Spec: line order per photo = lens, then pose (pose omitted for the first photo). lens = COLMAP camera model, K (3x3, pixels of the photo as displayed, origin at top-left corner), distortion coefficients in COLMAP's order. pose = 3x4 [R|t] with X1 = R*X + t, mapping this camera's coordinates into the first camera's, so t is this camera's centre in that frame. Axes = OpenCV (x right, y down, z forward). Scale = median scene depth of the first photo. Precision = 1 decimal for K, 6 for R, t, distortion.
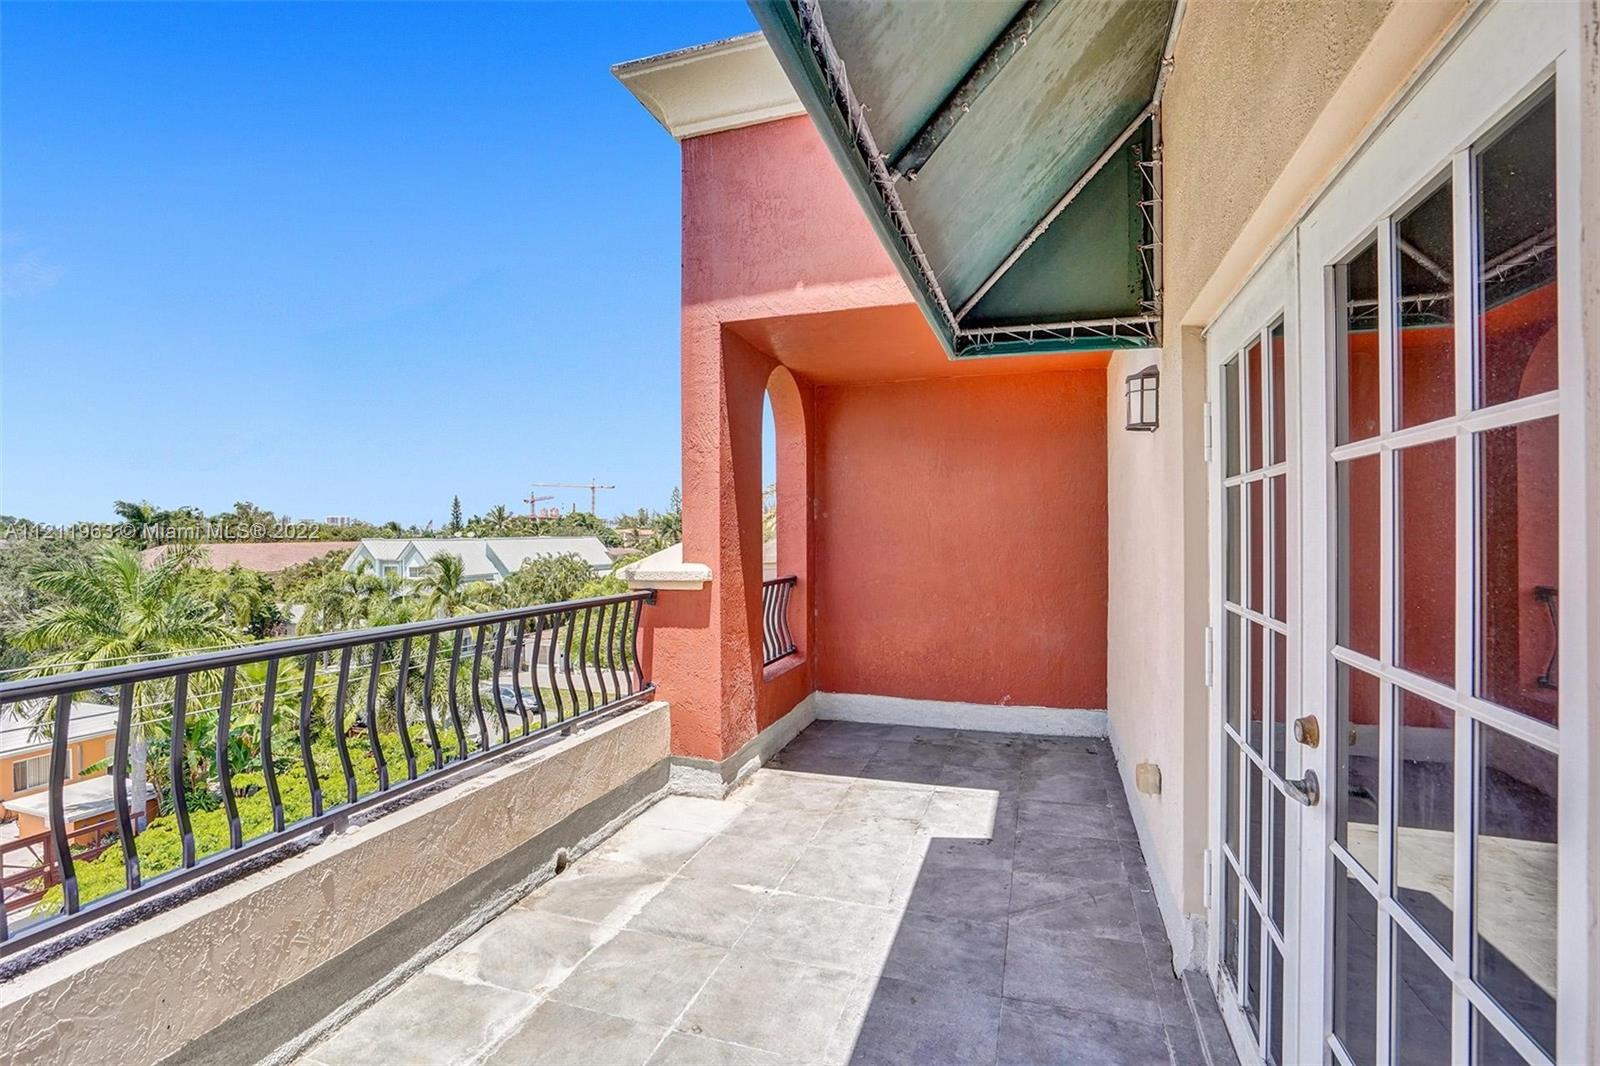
lens RADIAL K [[743.3, 0, 800.0], [0, 743.3, 533.0], [0, 0, 1]] dist [-0.056642, 0.017393]
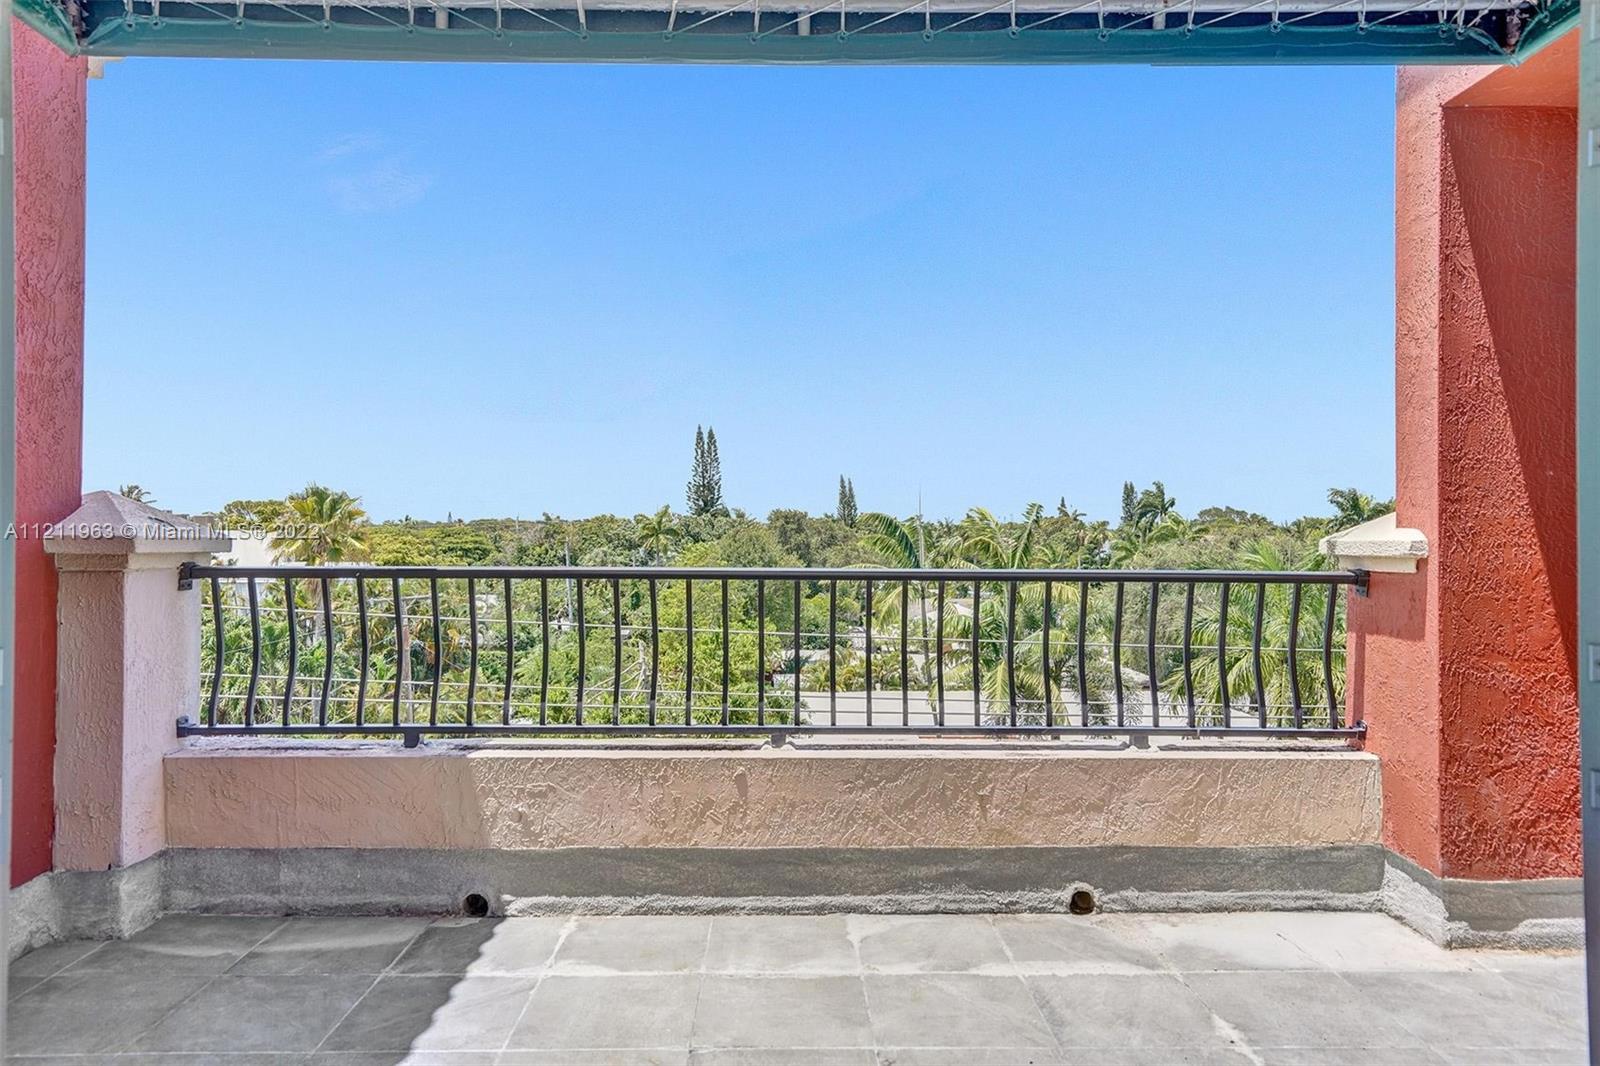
lens RADIAL K [[1077.1, 0, 799.2], [0, 1077.1, 511.8], [0, 0, 1]] dist [-0.001945, 0.001565]
pose [[0.333251, -0.014121, -0.942733, 0.693684], [-0.001486, 0.999879, -0.015502, 0.057116], [0.942837, 0.006567, 0.333189, 0.350130]]
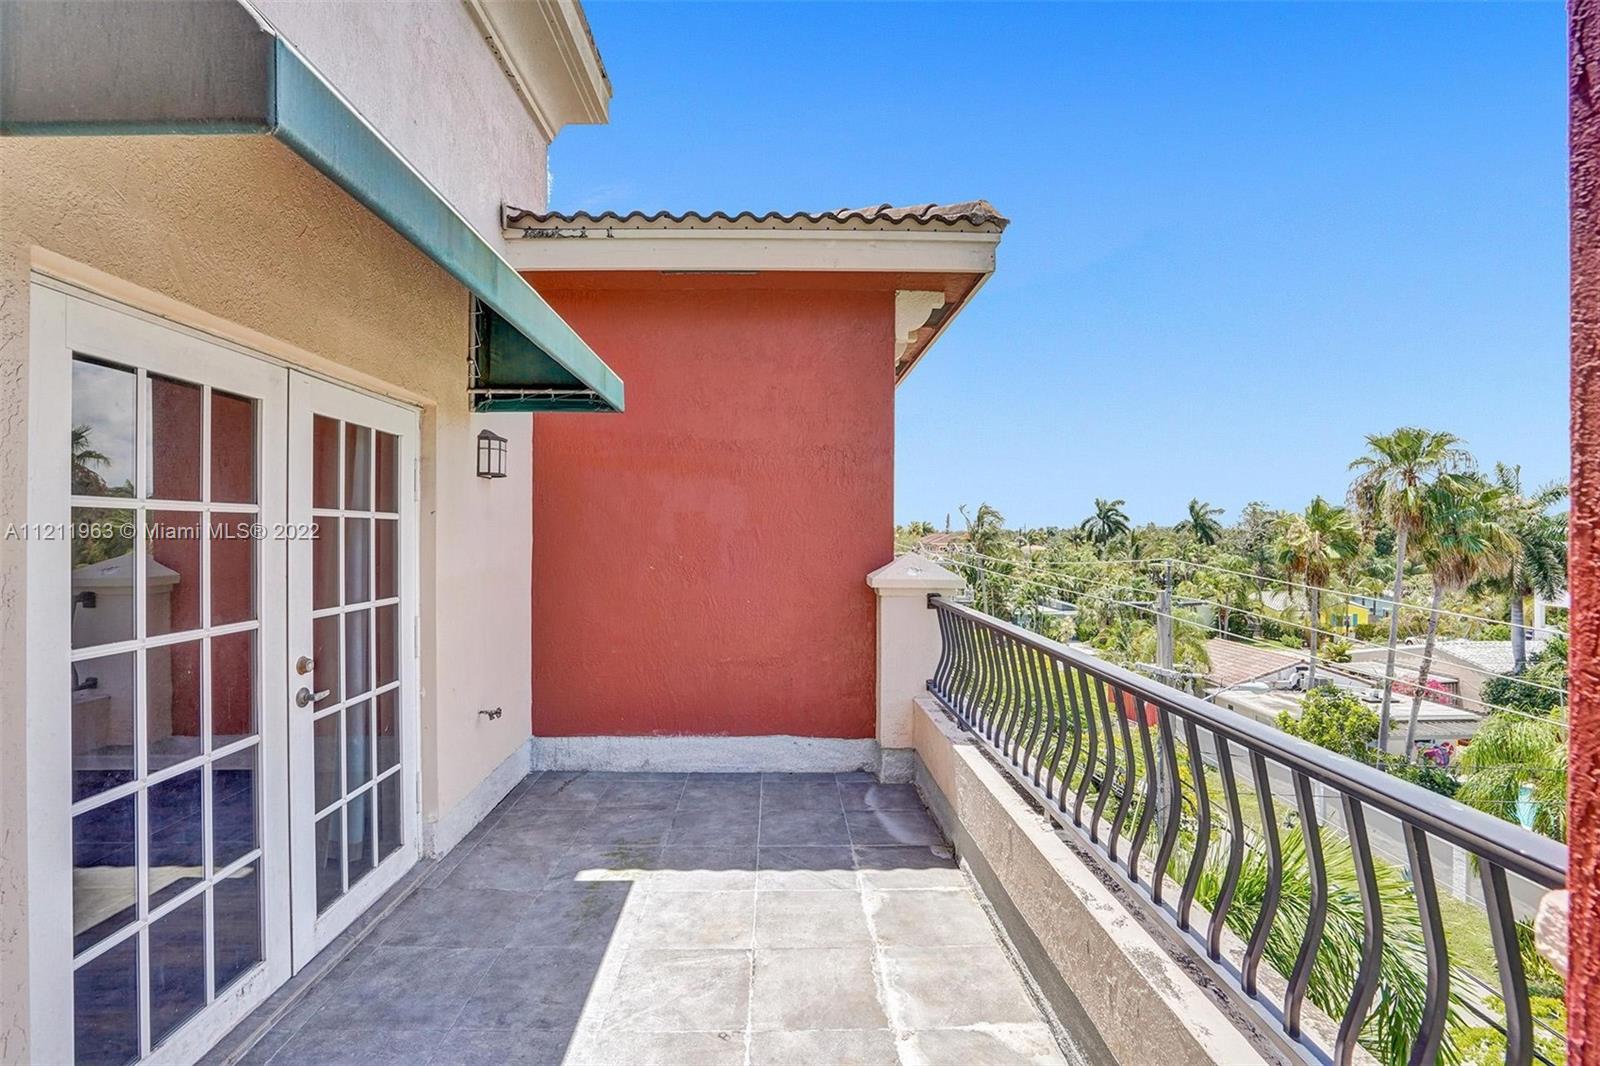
lens RADIAL K [[743.3, 0, 800.0], [0, 743.3, 533.0], [0, 0, 1]] dist [-0.056642, 0.017393]
pose [[-0.944220, 0.003390, -0.329299, 0.066934], [0.006525, 0.999943, -0.008414, -0.018575], [0.329252, -0.010093, -0.944188, 1.430096]]
